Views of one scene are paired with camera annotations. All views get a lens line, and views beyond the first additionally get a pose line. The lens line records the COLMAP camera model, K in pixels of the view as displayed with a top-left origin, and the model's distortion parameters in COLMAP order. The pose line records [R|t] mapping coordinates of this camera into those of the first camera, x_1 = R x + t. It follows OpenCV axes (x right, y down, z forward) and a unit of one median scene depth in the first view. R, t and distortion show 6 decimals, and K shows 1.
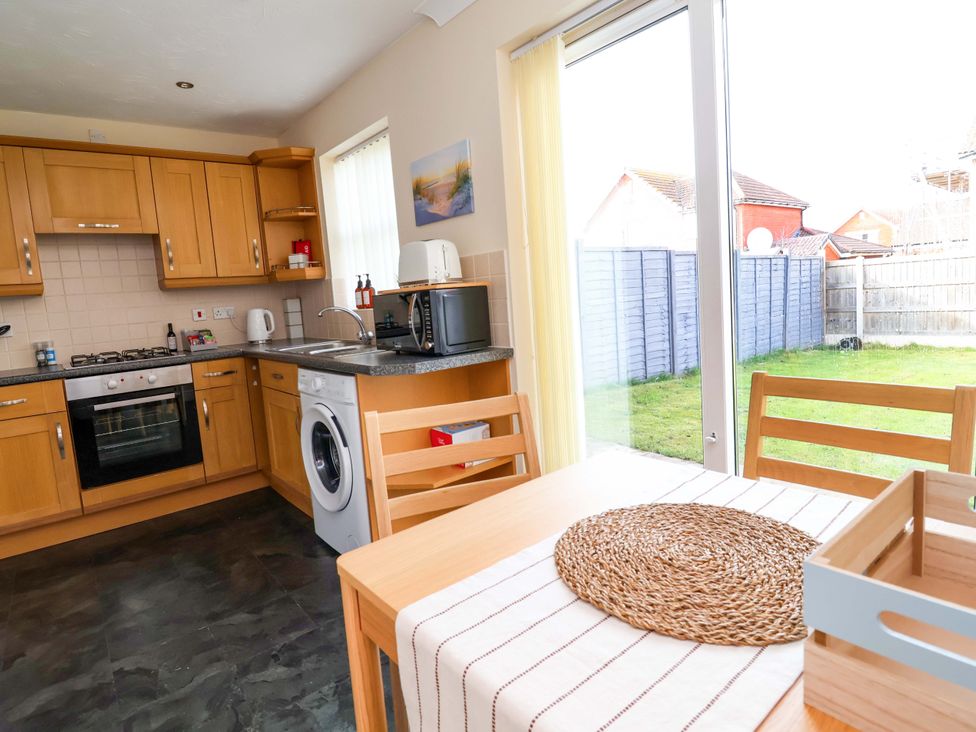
lens RADIAL K [[533.1, 0, 470.0], [0, 533.1, 352.4], [0, 0, 1]] dist [-0.000479, -0.016149]
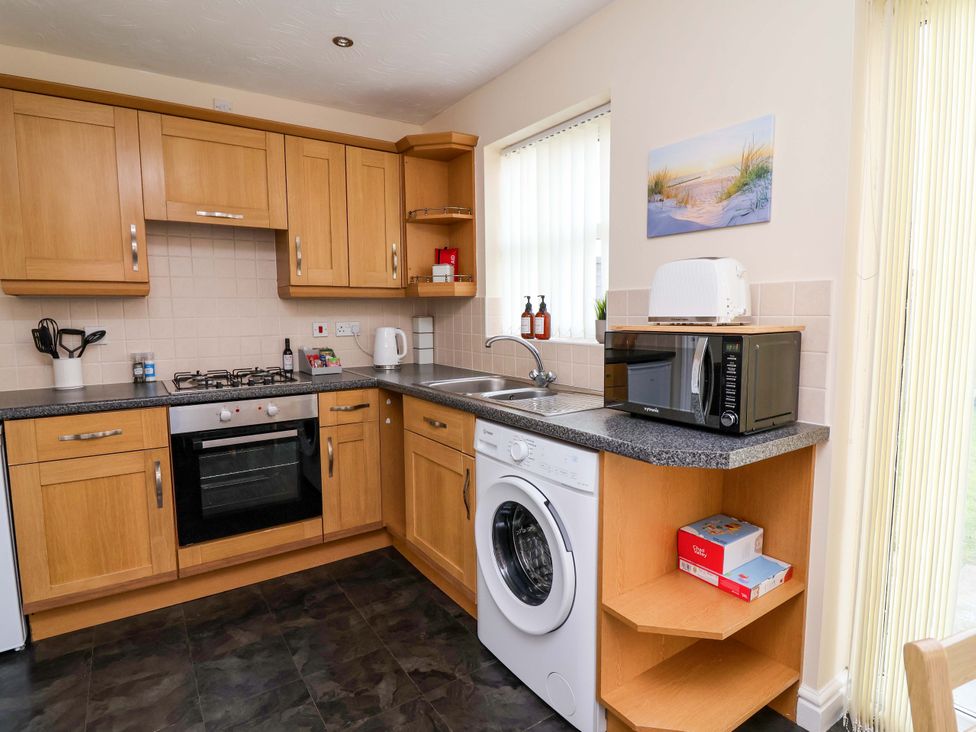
lens RADIAL K [[529.5, 0, 488.0], [0, 529.5, 366.0], [0, 0, 1]] dist [0.000697, -0.016064]
pose [[0.995128, 0.072325, -0.066998, -0.214939], [-0.072697, 0.997349, -0.003127, -0.035574], [0.066594, 0.007983, 0.997748, 0.217314]]
